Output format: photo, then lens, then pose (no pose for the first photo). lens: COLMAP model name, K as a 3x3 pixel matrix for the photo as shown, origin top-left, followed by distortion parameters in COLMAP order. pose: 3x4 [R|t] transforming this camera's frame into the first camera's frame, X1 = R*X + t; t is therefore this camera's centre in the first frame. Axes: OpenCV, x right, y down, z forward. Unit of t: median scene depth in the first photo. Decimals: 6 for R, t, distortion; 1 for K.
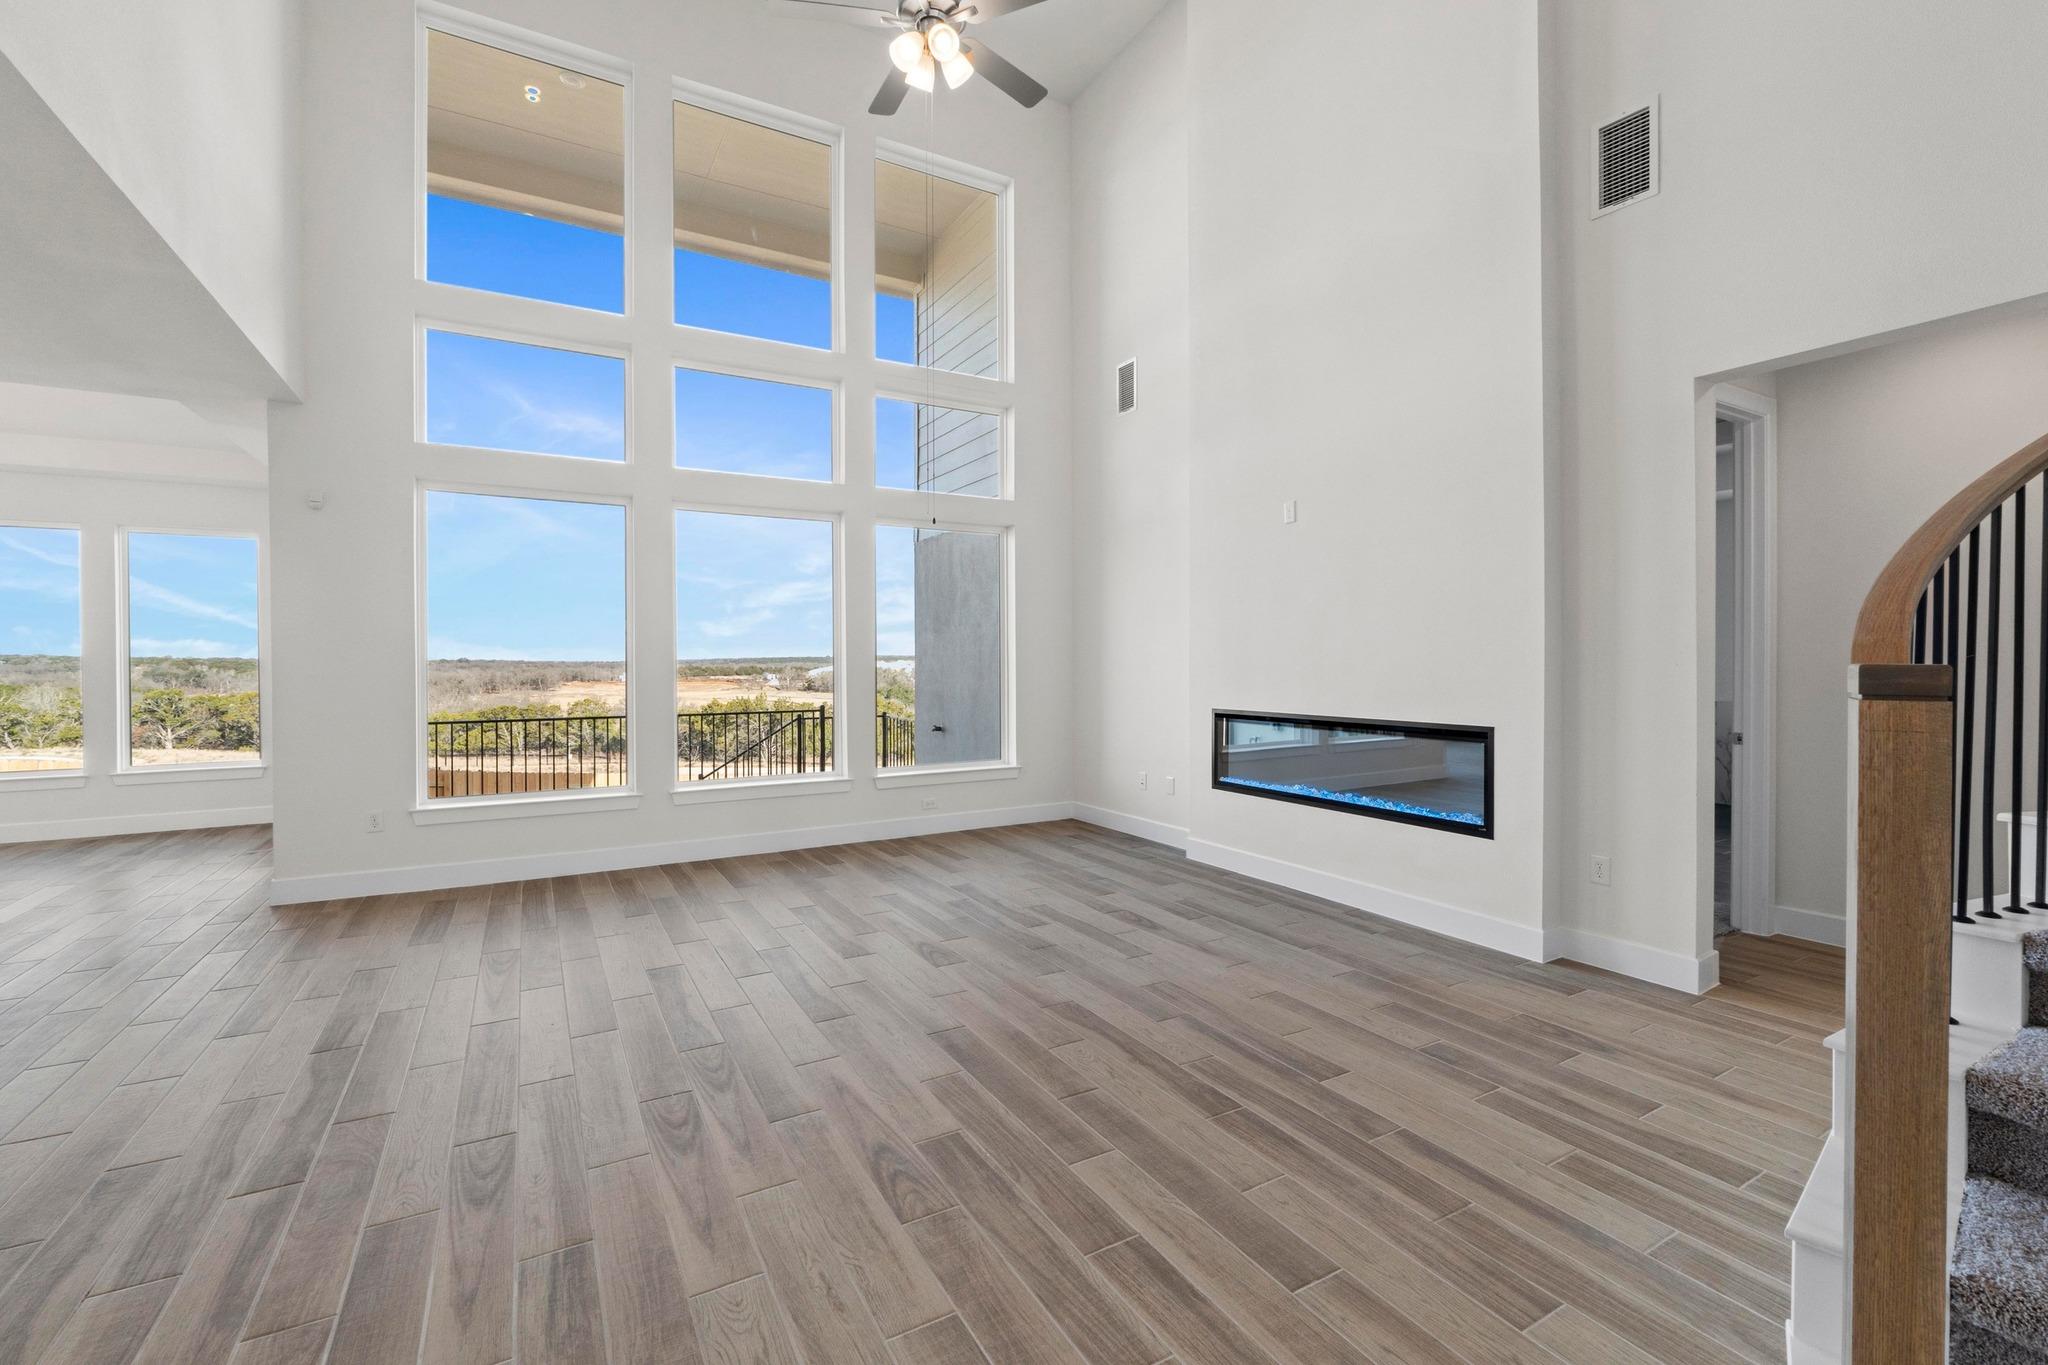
lens RADIAL K [[865.8, 0, 1021.6], [0, 865.8, 672.0], [0, 0, 1]] dist [-0.006515, -0.000180]
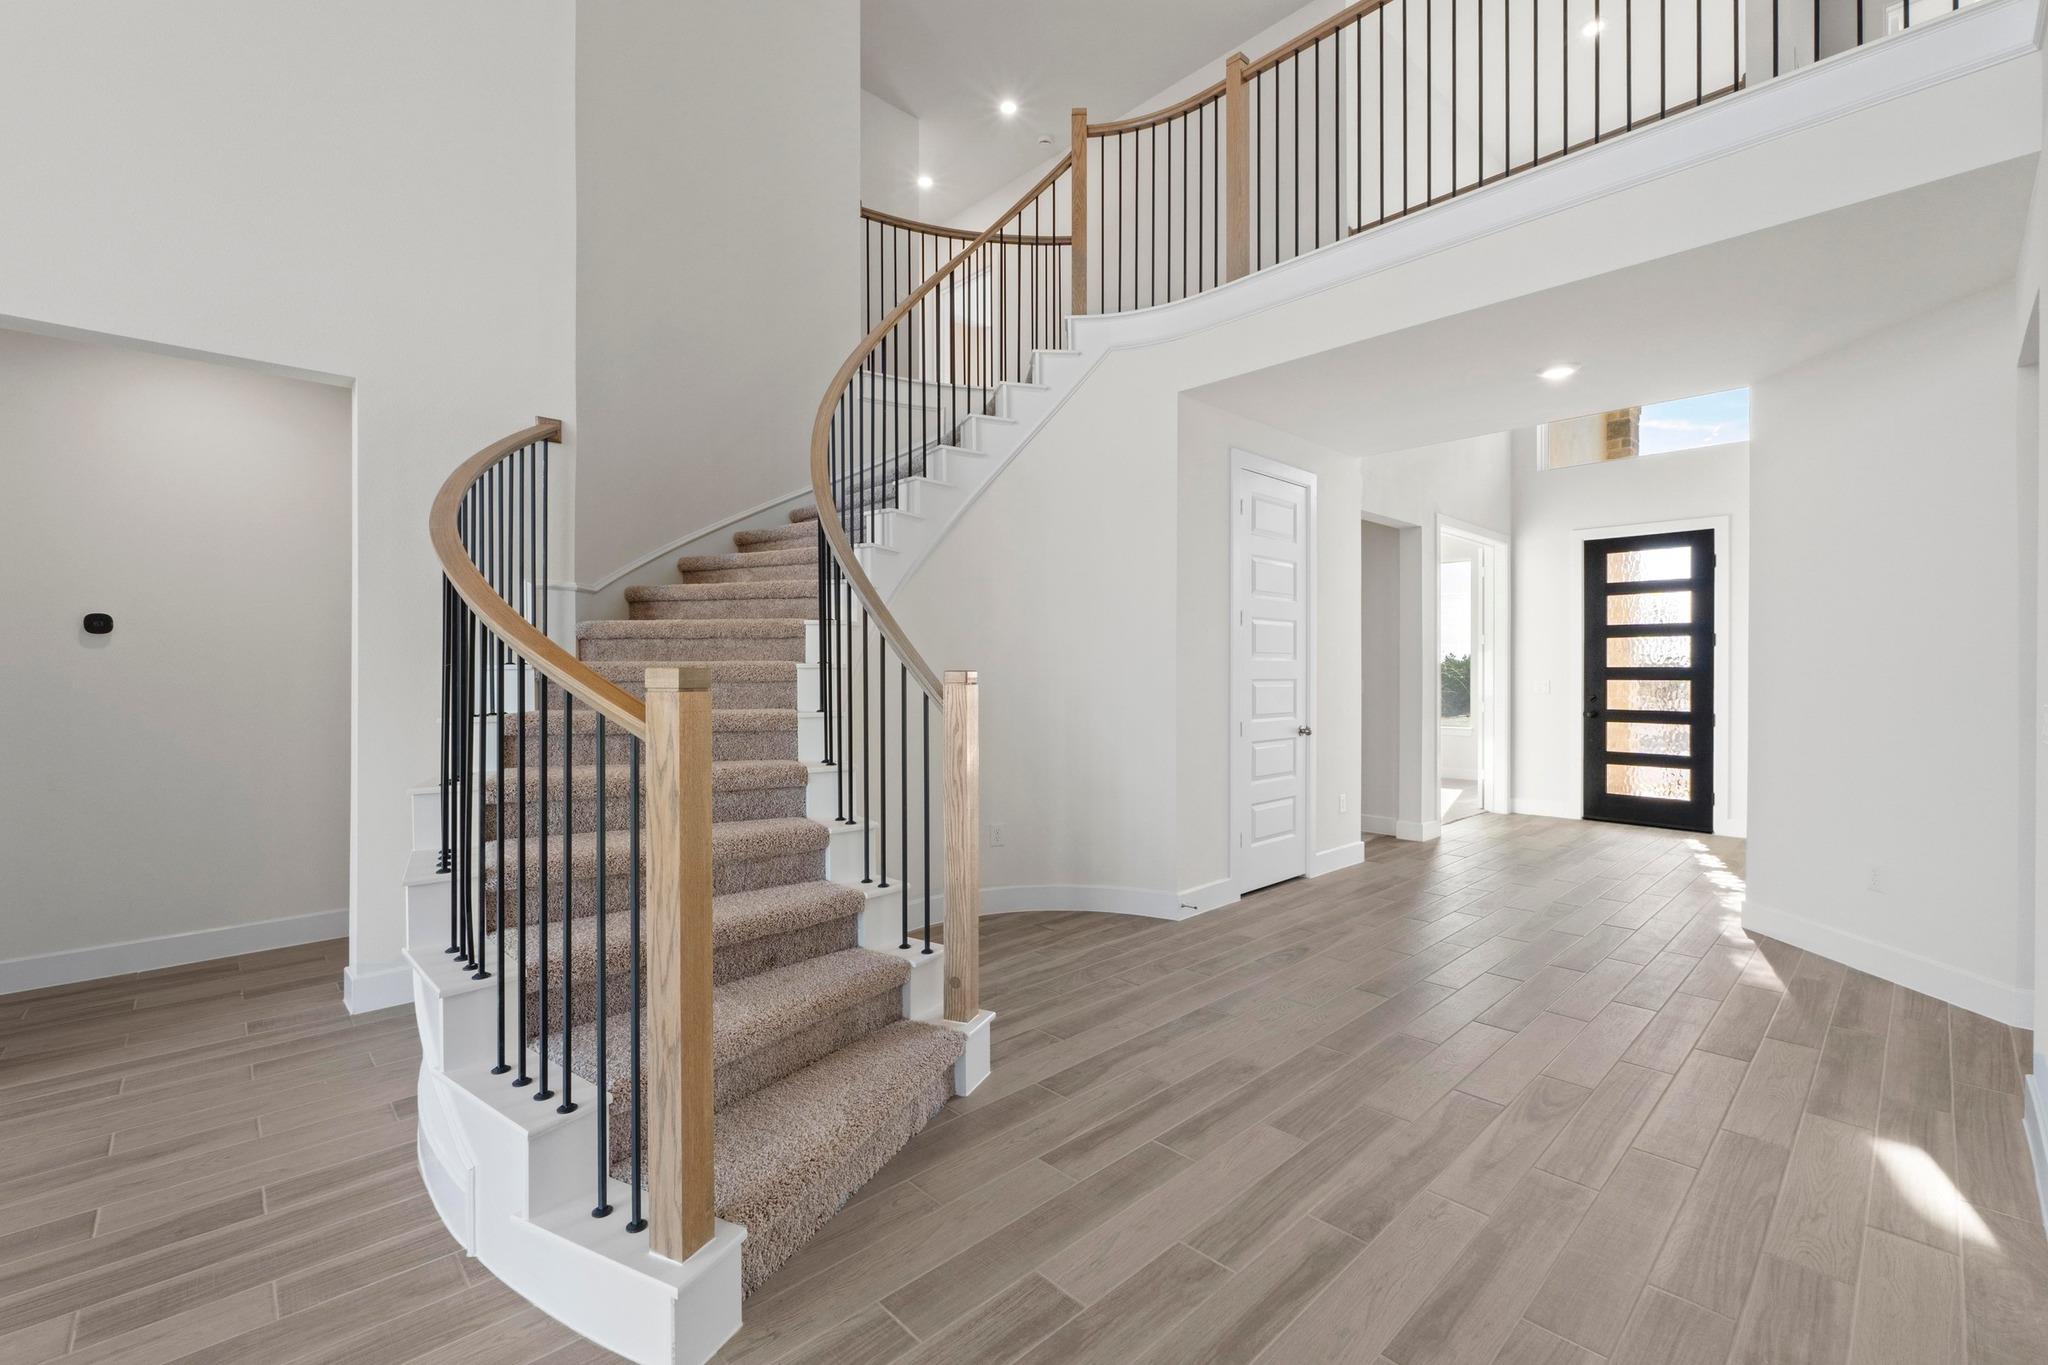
lens RADIAL K [[865.8, 0, 1021.6], [0, 865.8, 672.0], [0, 0, 1]] dist [-0.006515, -0.000180]
pose [[-0.233248, 0.003890, 0.972409, -0.164324], [0.011973, 0.999928, -0.001128, 0.002424], [-0.972344, 0.011379, -0.233278, 0.213891]]
